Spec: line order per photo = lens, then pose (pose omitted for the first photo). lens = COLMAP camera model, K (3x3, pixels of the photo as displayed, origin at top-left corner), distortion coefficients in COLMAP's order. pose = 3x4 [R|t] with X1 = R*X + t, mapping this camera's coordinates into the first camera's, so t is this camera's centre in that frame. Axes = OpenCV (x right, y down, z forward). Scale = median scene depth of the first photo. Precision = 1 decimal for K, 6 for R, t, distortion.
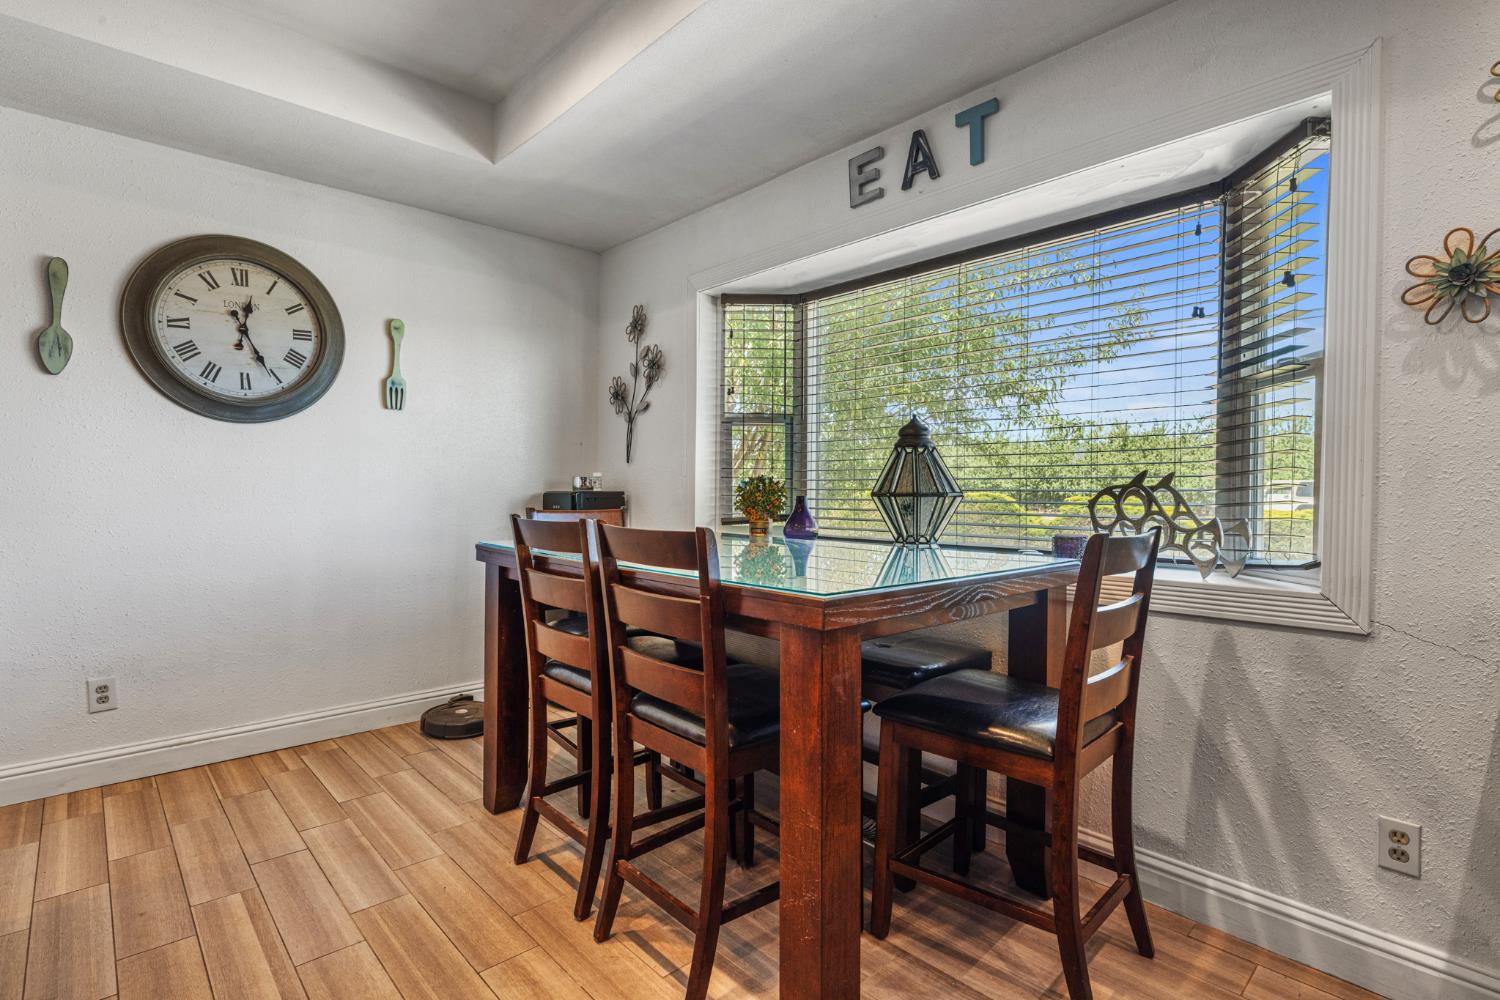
lens RADIAL K [[703.4, 0, 749.2], [0, 703.4, 492.5], [0, 0, 1]] dist [-0.010776, 0.001955]
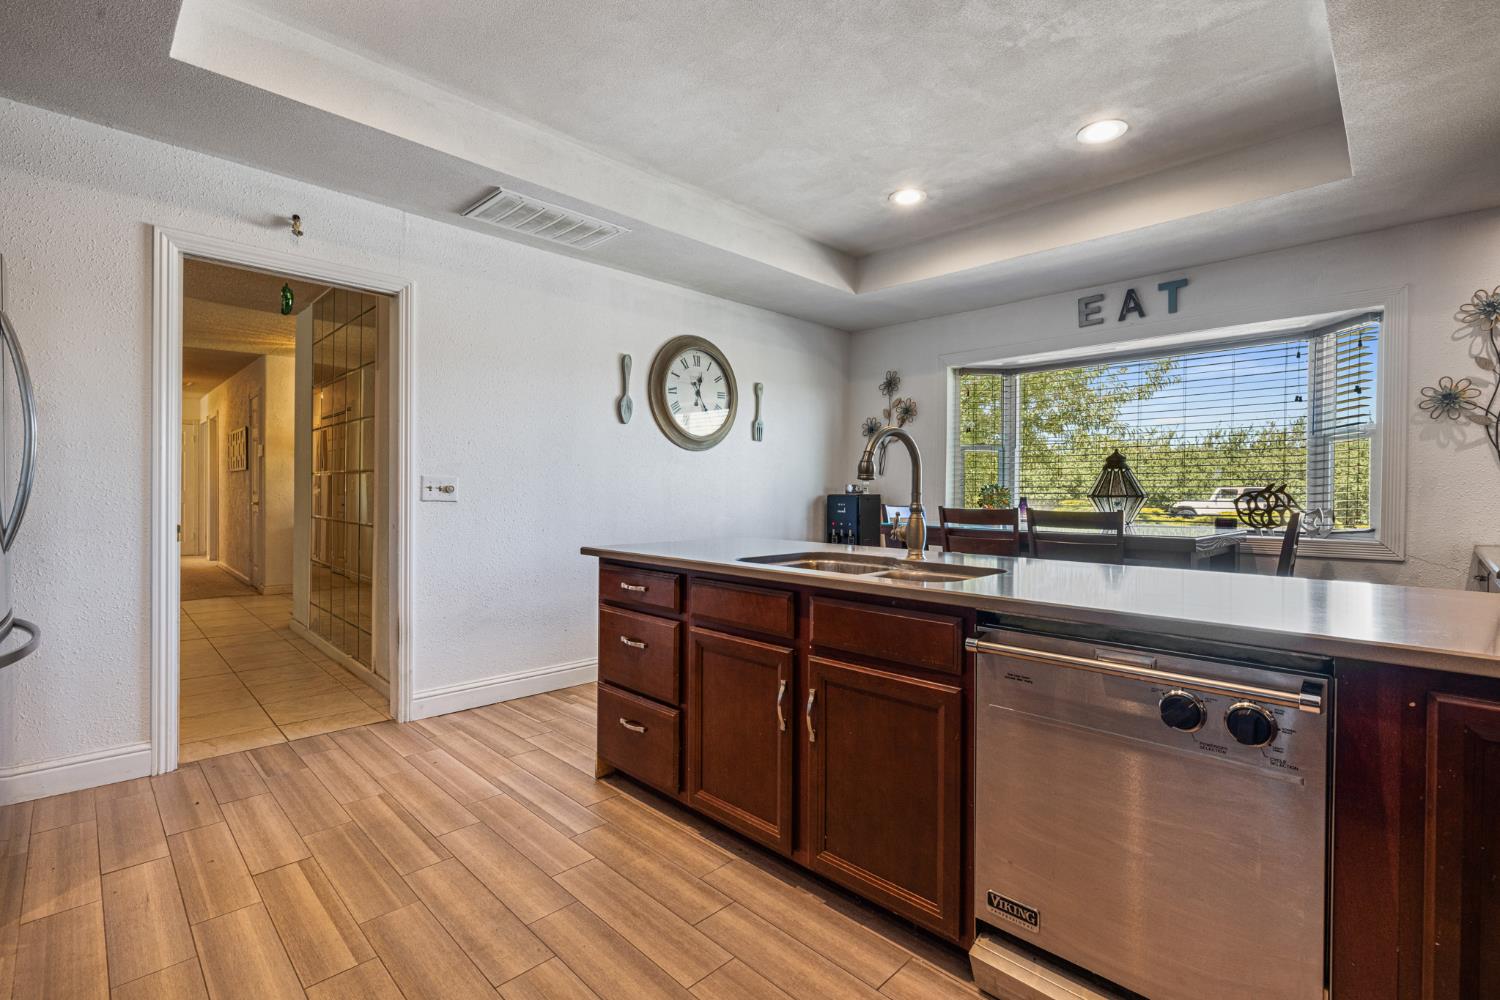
lens RADIAL K [[685.0, 0, 739.9], [0, 685.0, 489.0], [0, 0, 1]] dist [0.000511, 0.001141]
pose [[0.999028, 0.001043, 0.044062, -0.751632], [-0.000512, 0.999927, -0.012052, 0.005514], [-0.044071, 0.012018, 0.998956, -0.615058]]
